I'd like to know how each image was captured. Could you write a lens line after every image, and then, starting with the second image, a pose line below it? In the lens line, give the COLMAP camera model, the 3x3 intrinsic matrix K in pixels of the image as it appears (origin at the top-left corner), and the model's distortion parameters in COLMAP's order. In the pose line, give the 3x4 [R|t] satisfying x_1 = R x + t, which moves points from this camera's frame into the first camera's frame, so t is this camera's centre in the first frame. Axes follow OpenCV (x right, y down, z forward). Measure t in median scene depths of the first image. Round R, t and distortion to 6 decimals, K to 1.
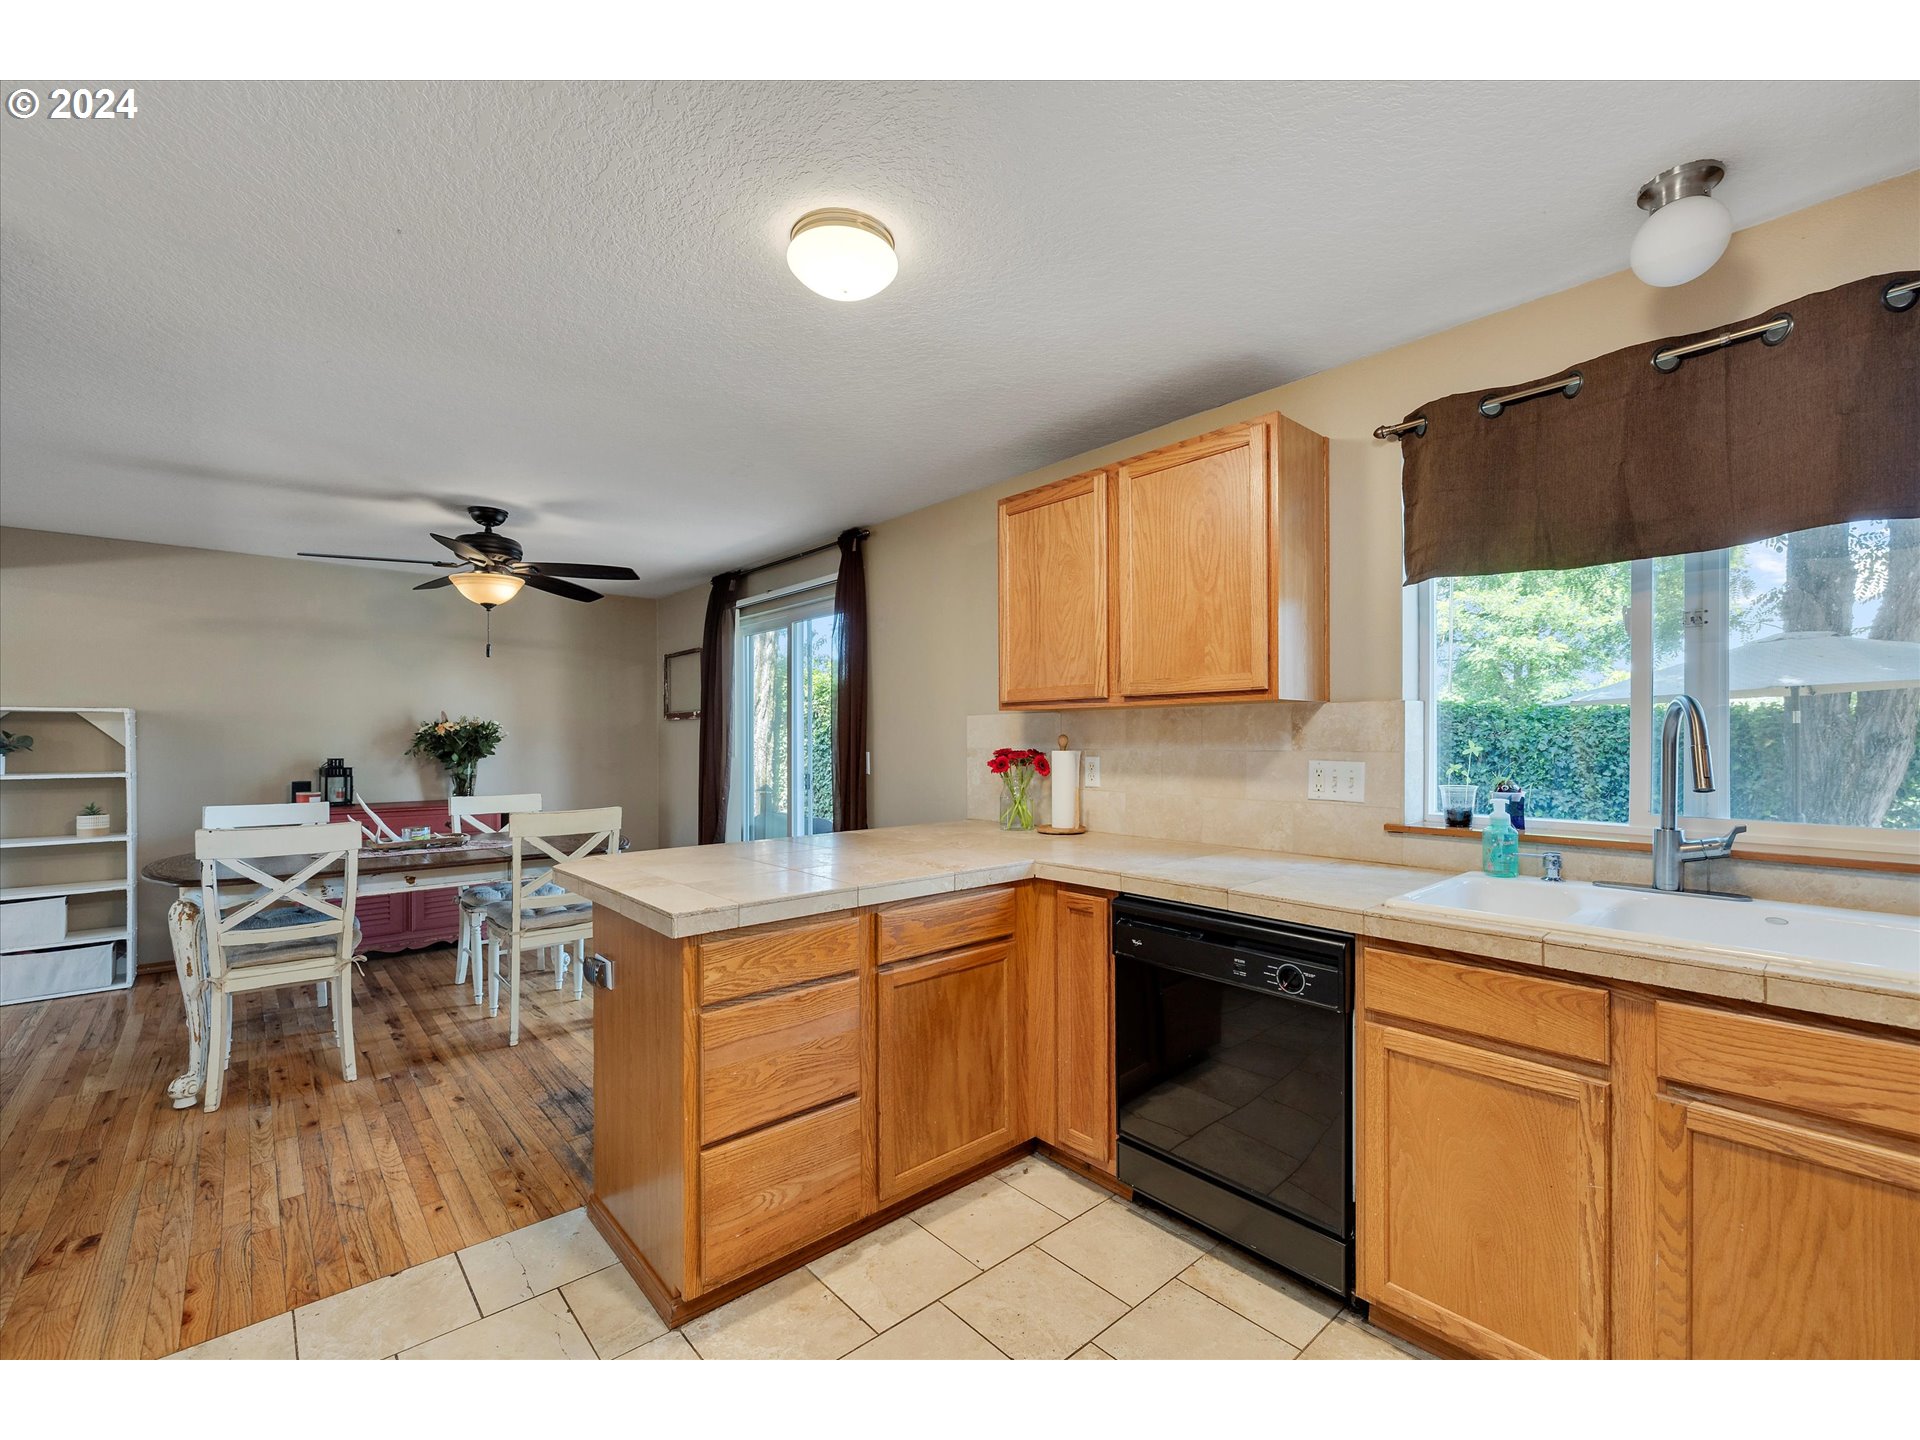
lens RADIAL K [[811.5, 0, 961.1], [0, 811.5, 744.3], [0, 0, 1]] dist [0.002149, -0.000589]
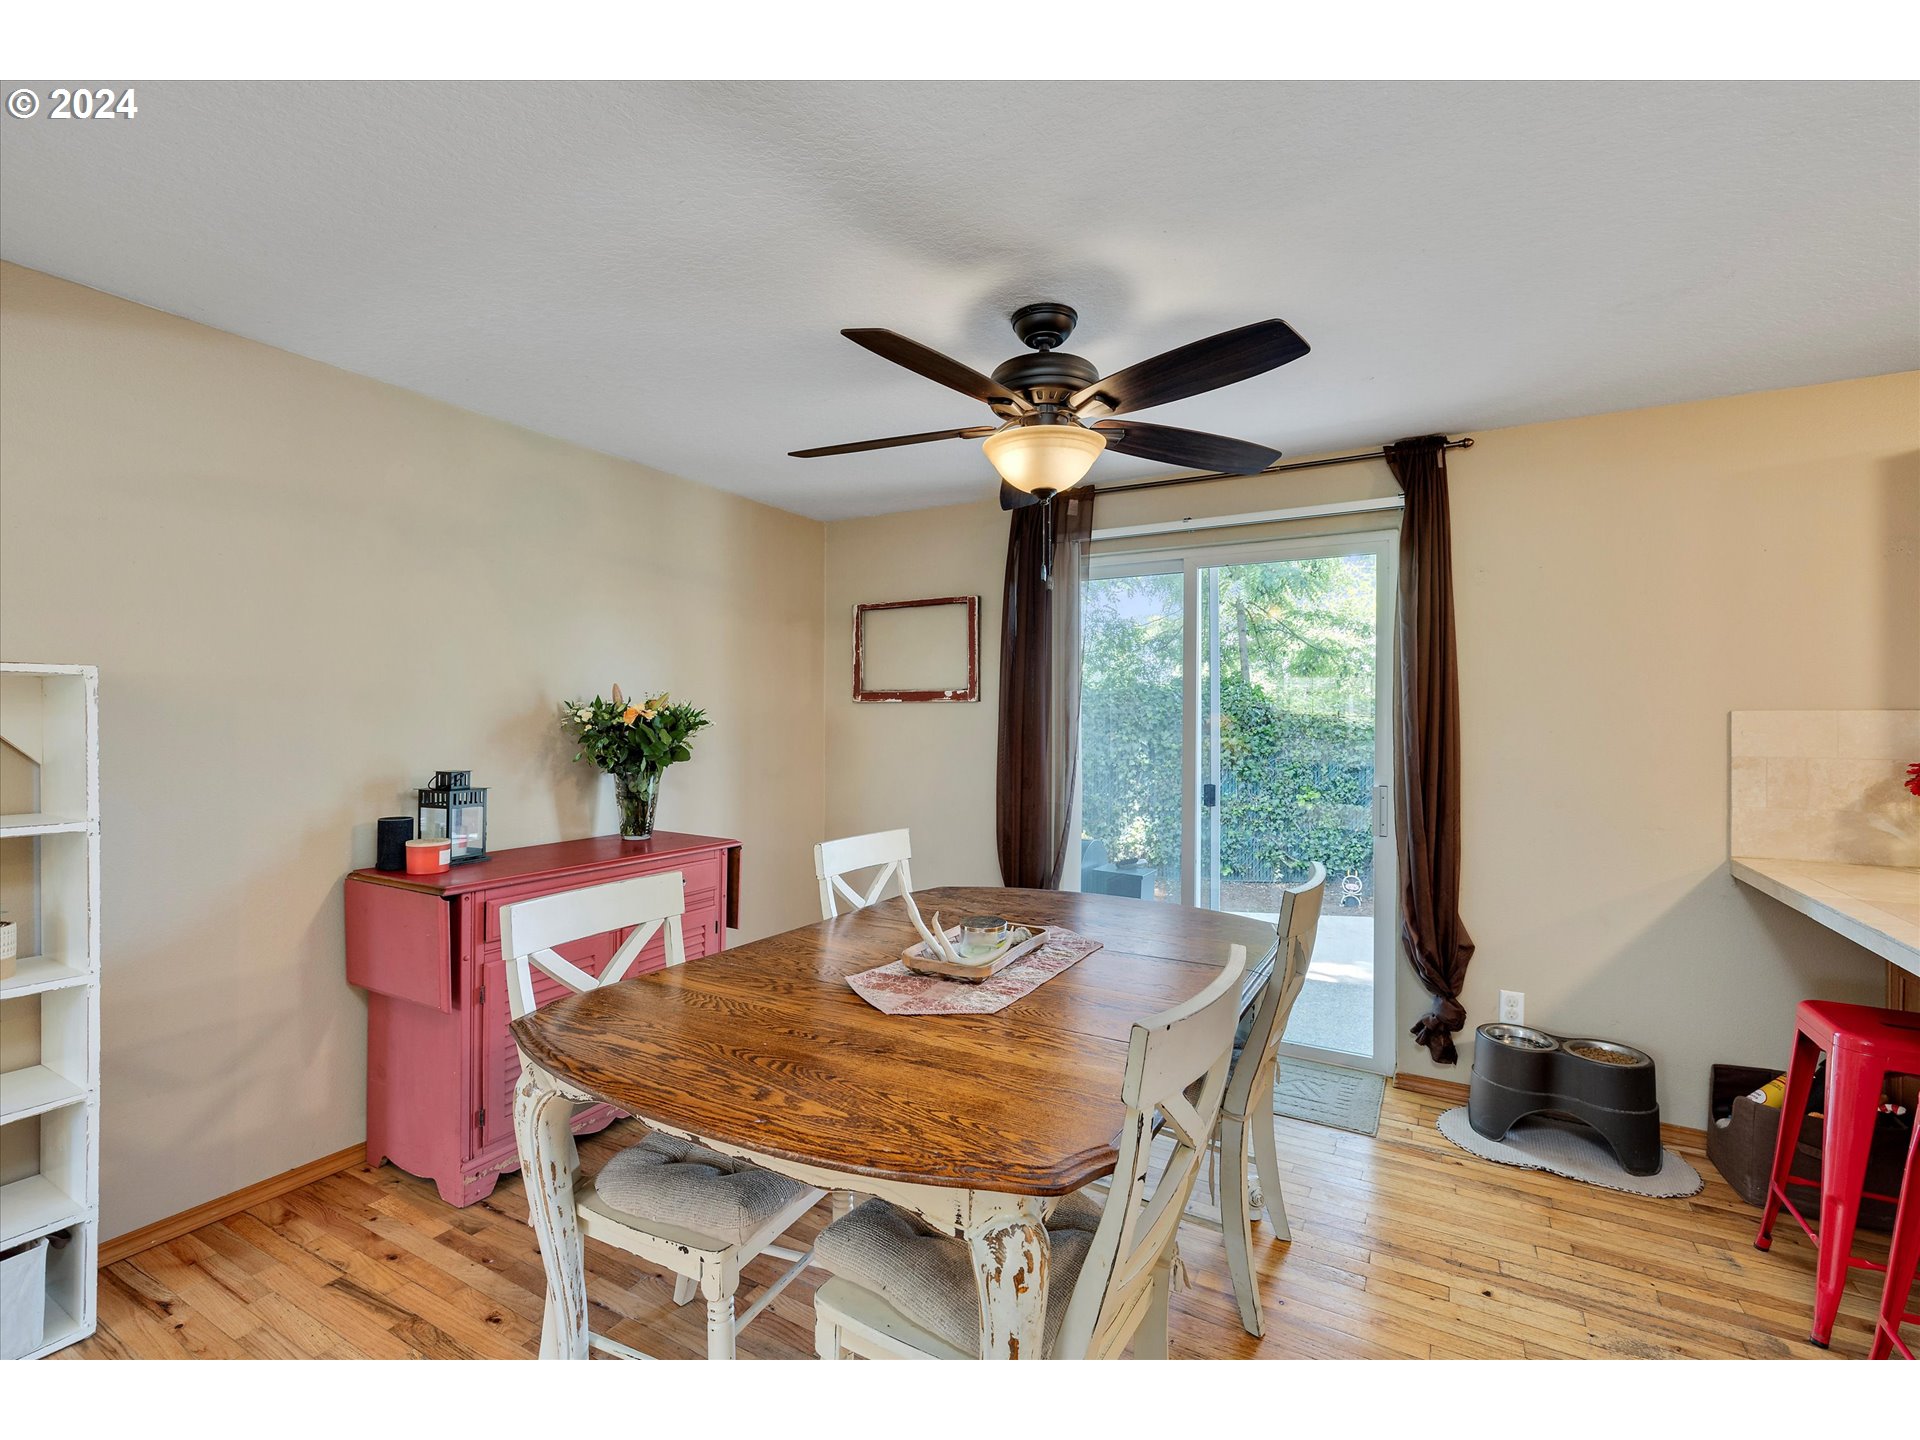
lens RADIAL K [[846.6, 0, 957.4], [0, 846.6, 724.4], [0, 0, 1]] dist [0.004512, -0.000967]
pose [[0.946277, 0.004846, 0.323322, -0.766623], [-0.005415, 0.999985, 0.000858, -0.017832], [-0.323313, -0.002563, 0.946289, 0.456572]]
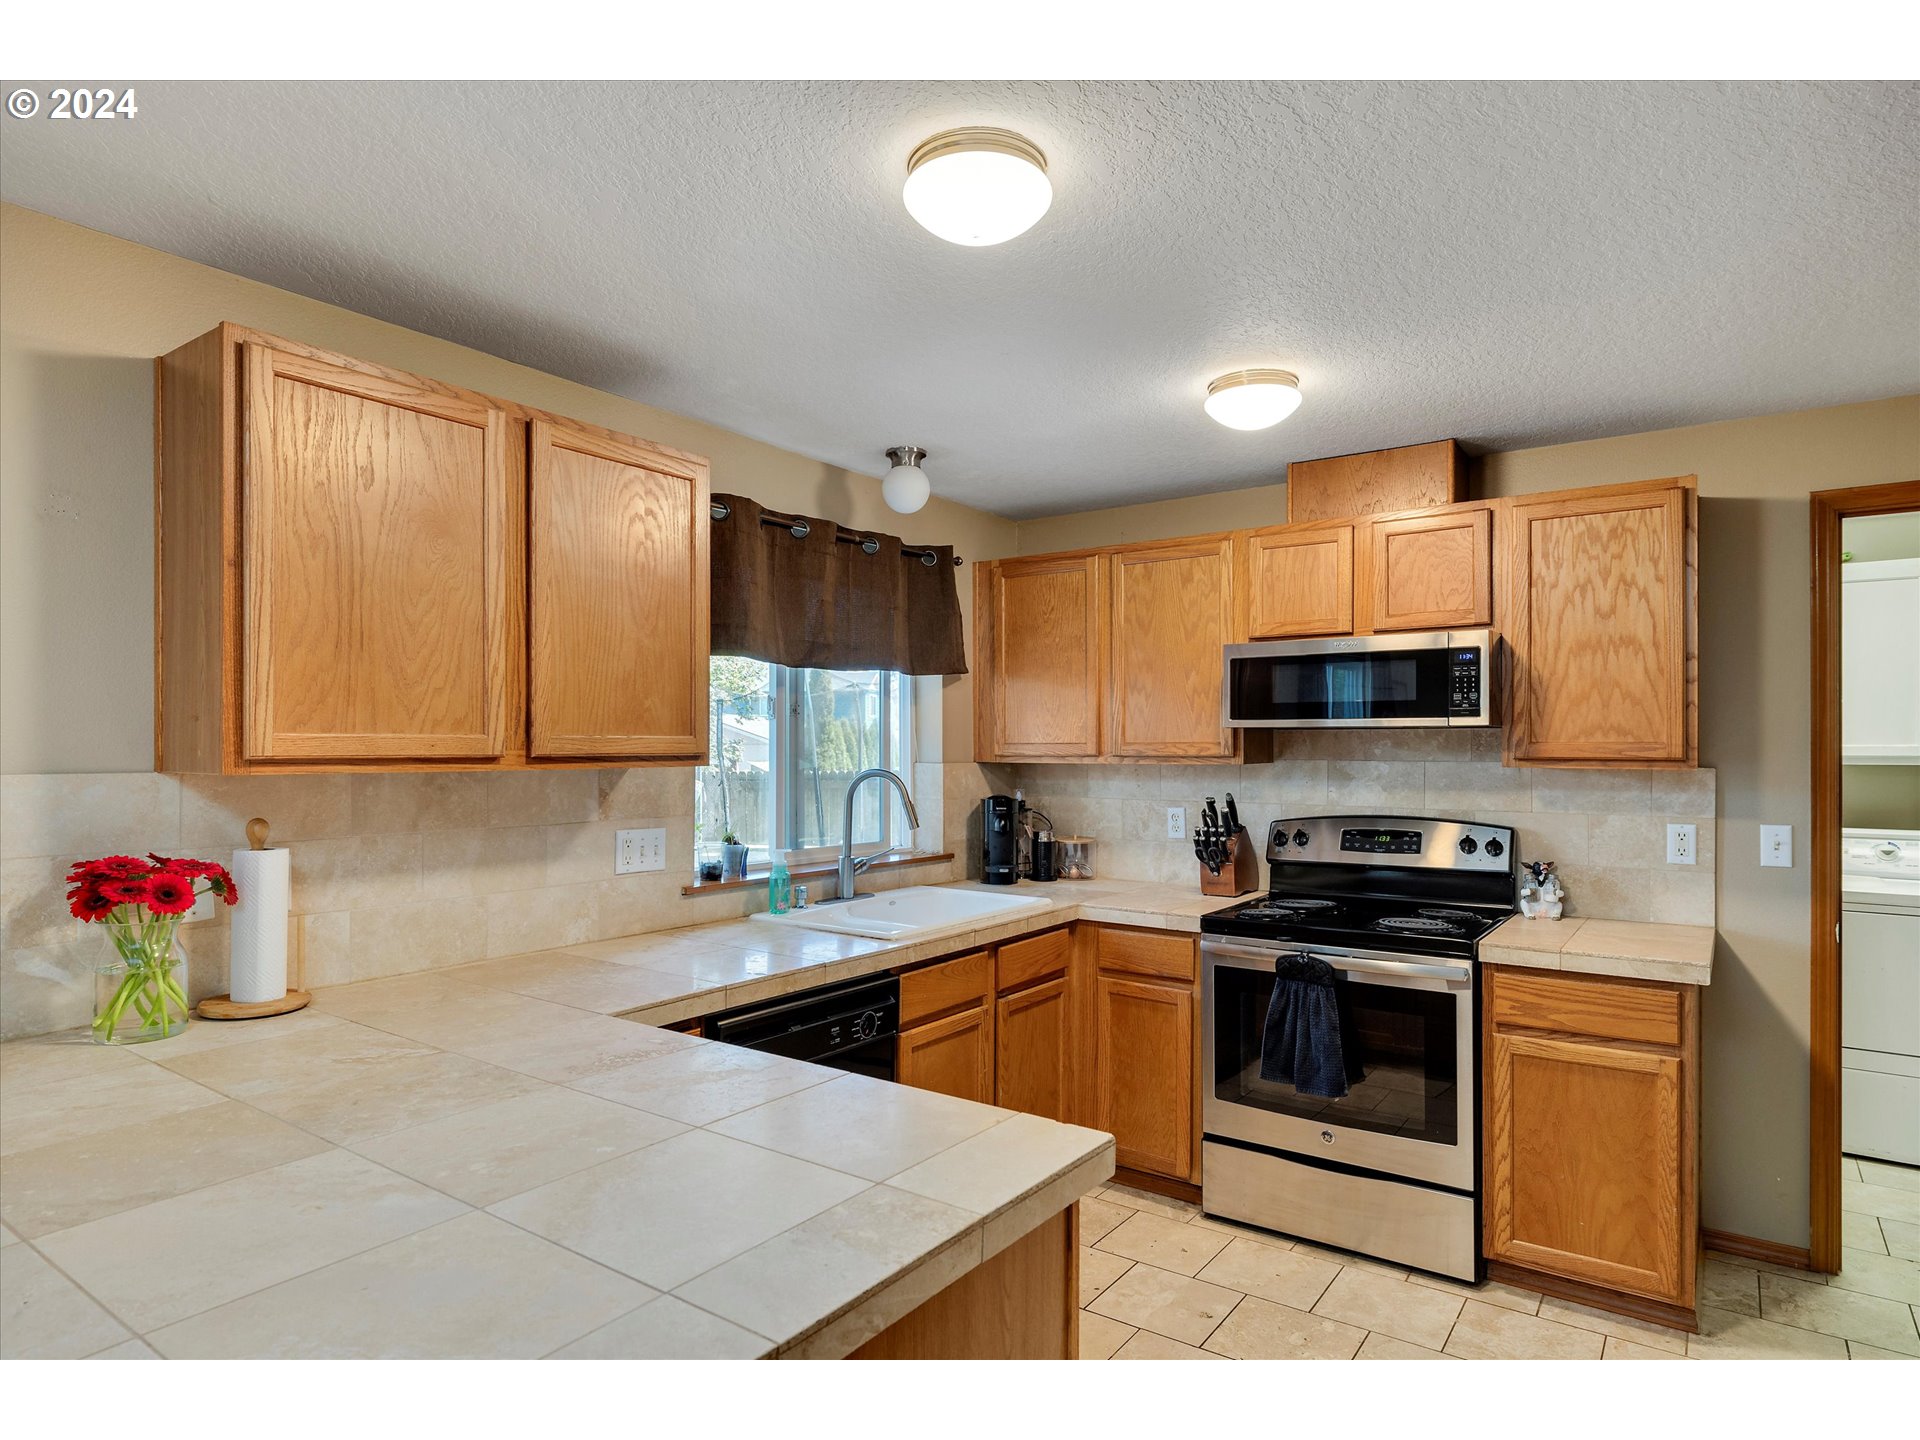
lens RADIAL K [[1086.9, 0, 969.0], [0, 1086.9, 746.2], [0, 0, 1]] dist [-0.009245, 0.000132]
pose [[-0.235024, 0.005727, 0.971973, -0.479510], [0.006696, 0.999968, -0.004273, -0.038224], [-0.971967, 0.005504, -0.235055, 0.541469]]
